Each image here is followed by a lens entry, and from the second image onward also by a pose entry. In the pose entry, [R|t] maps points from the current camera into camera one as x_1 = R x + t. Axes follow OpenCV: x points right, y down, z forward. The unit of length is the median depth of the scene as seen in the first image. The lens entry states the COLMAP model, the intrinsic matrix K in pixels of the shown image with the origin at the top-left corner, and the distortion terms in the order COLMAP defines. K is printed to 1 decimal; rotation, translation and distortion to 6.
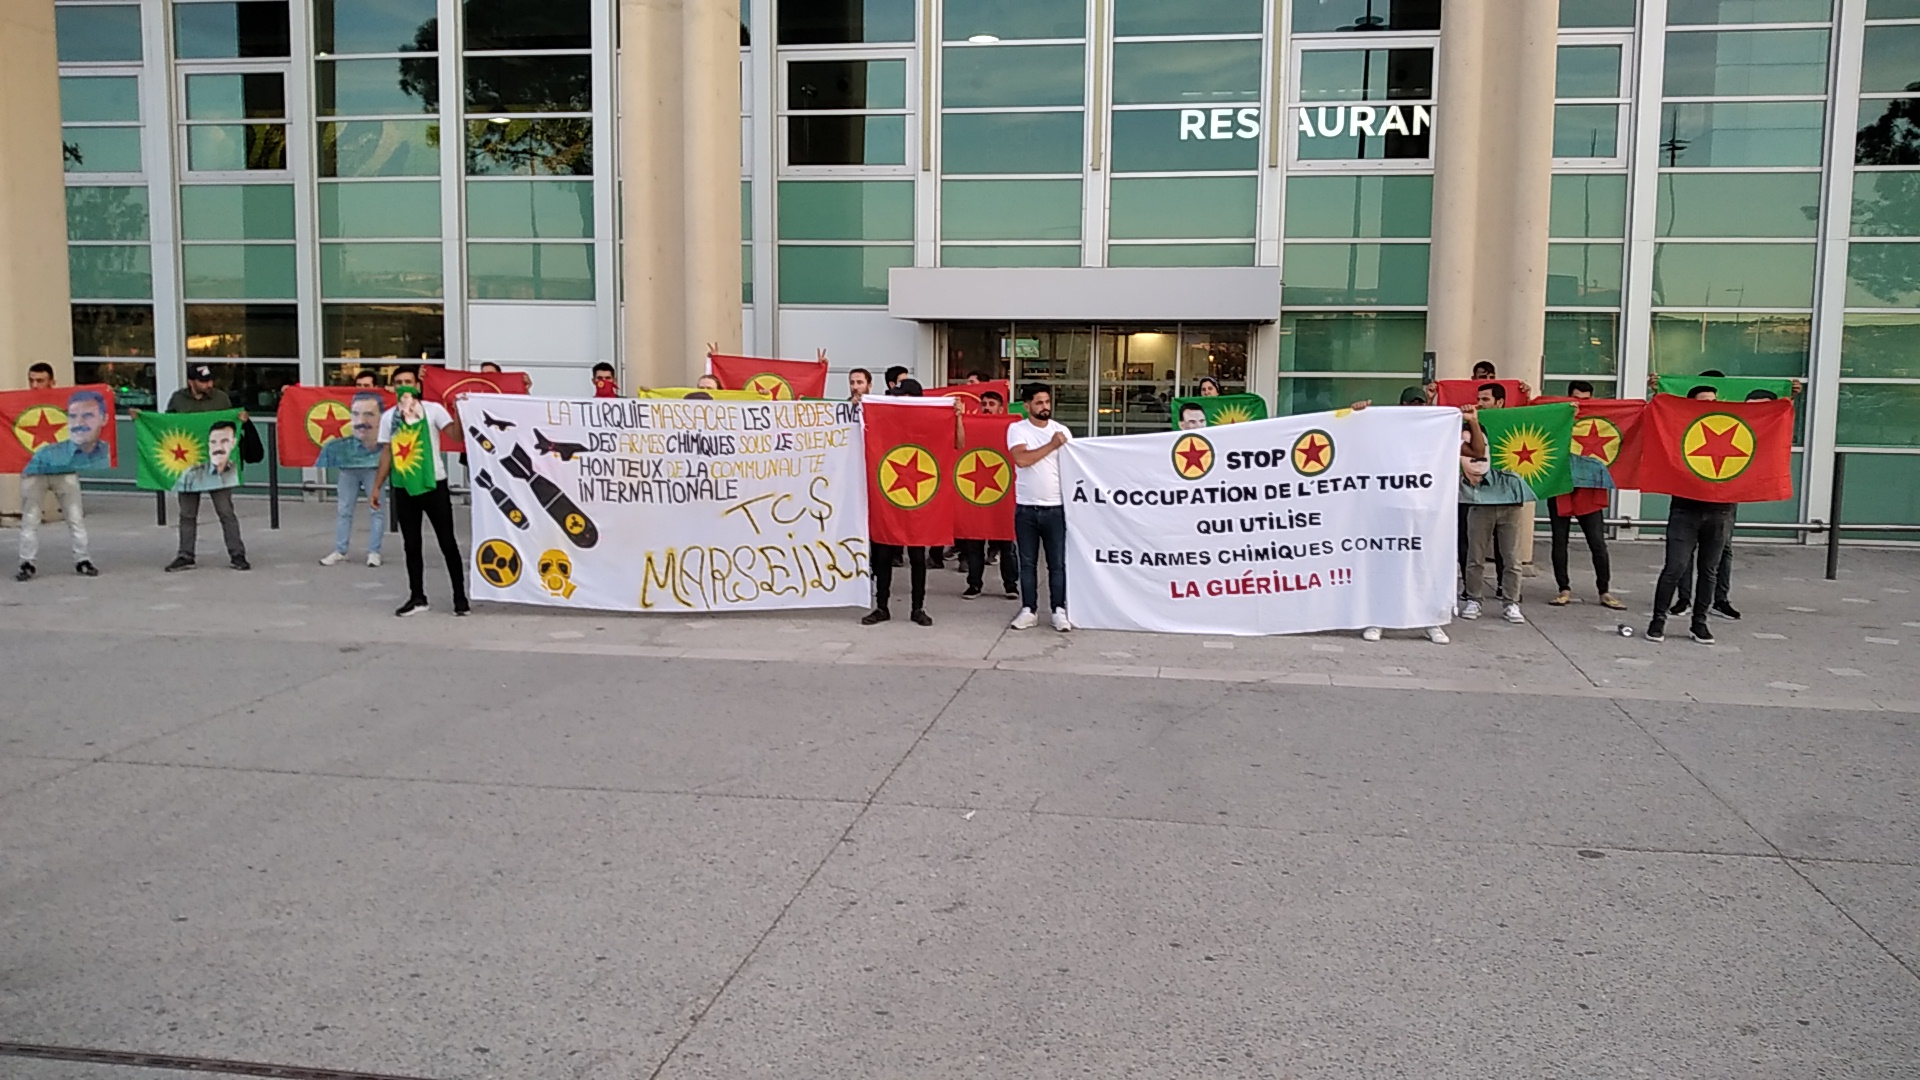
lens RADIAL K [[1690.0, 0, 956.1], [0, 1690.0, 539.1], [0, 0, 1]] dist [0.041479, -0.050880]
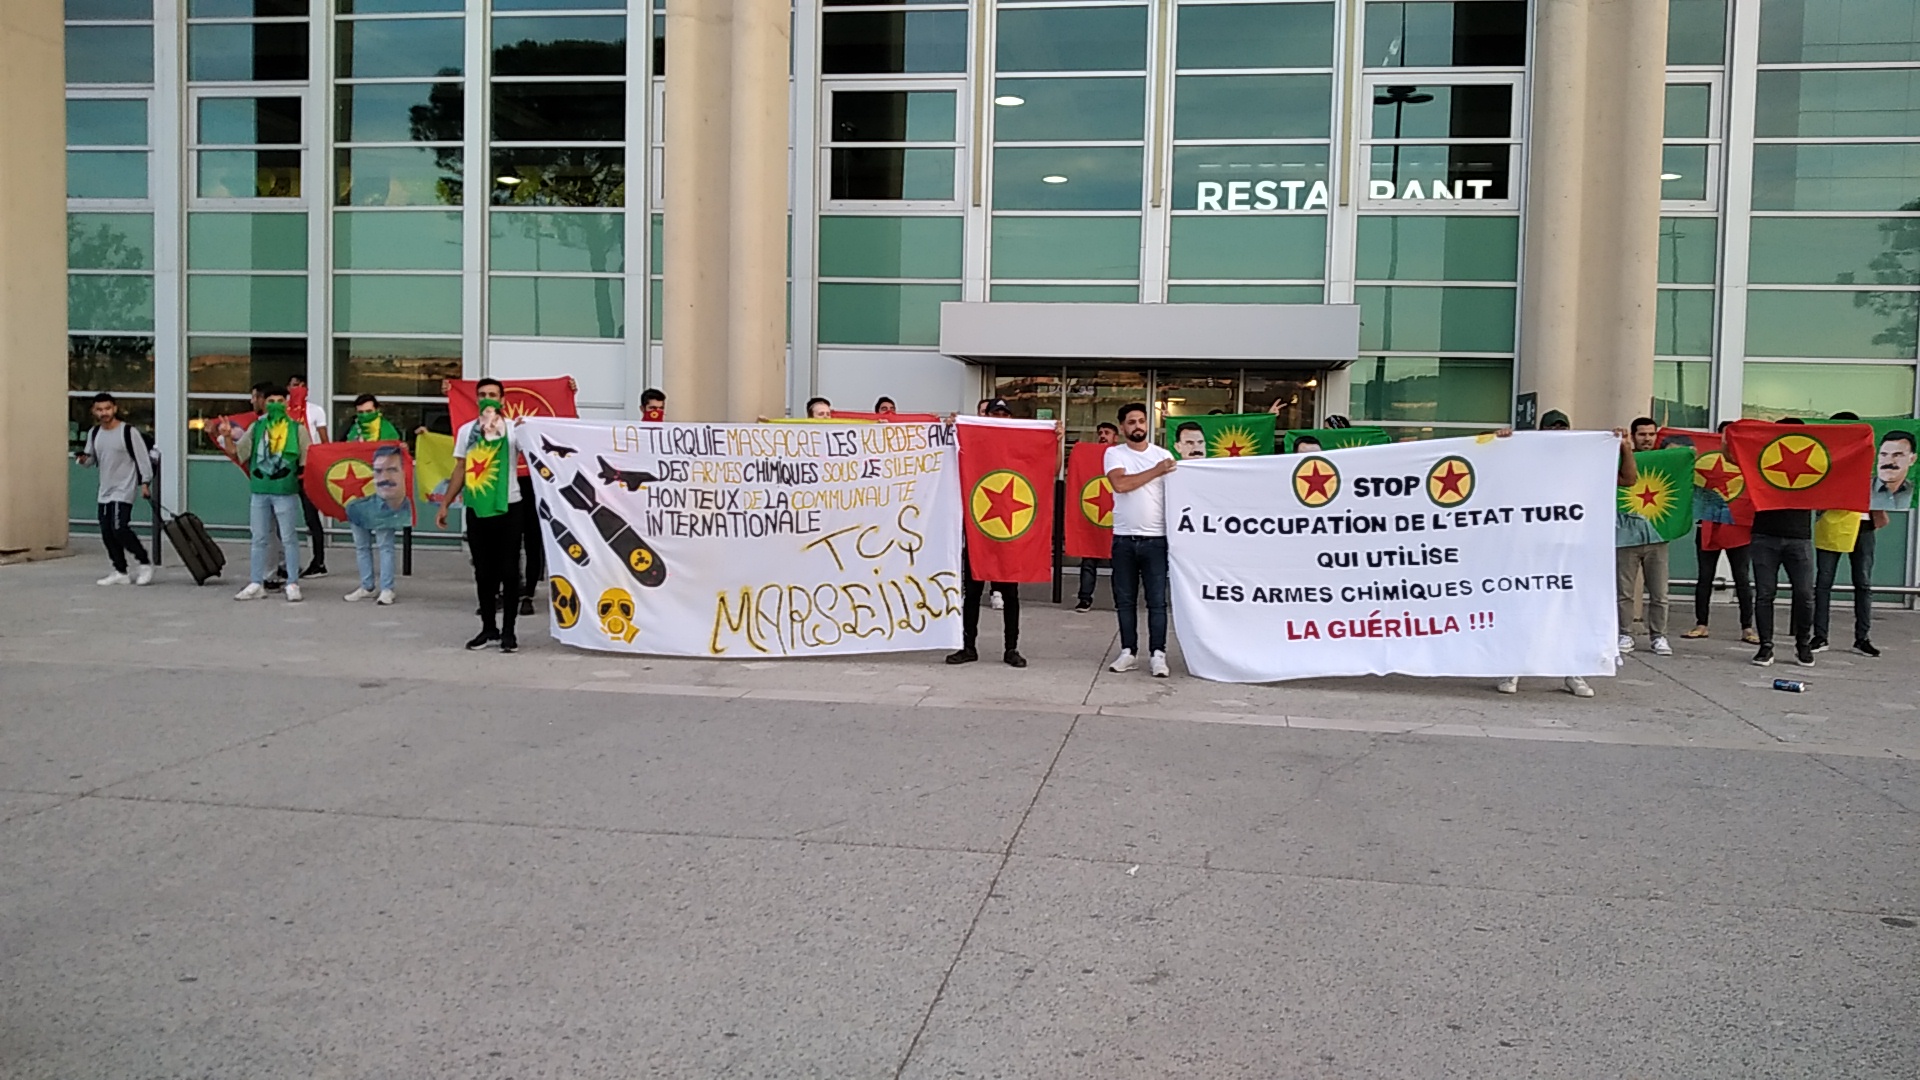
lens RADIAL K [[1690.0, 0, 957.5], [0, 1690.0, 537.6], [0, 0, 1]] dist [0.041479, -0.050880]
pose [[0.999879, 0.013690, 0.007381, -0.056314], [-0.013302, 0.998646, -0.050286, 0.028036], [-0.008060, 0.050182, 0.998708, 0.103719]]
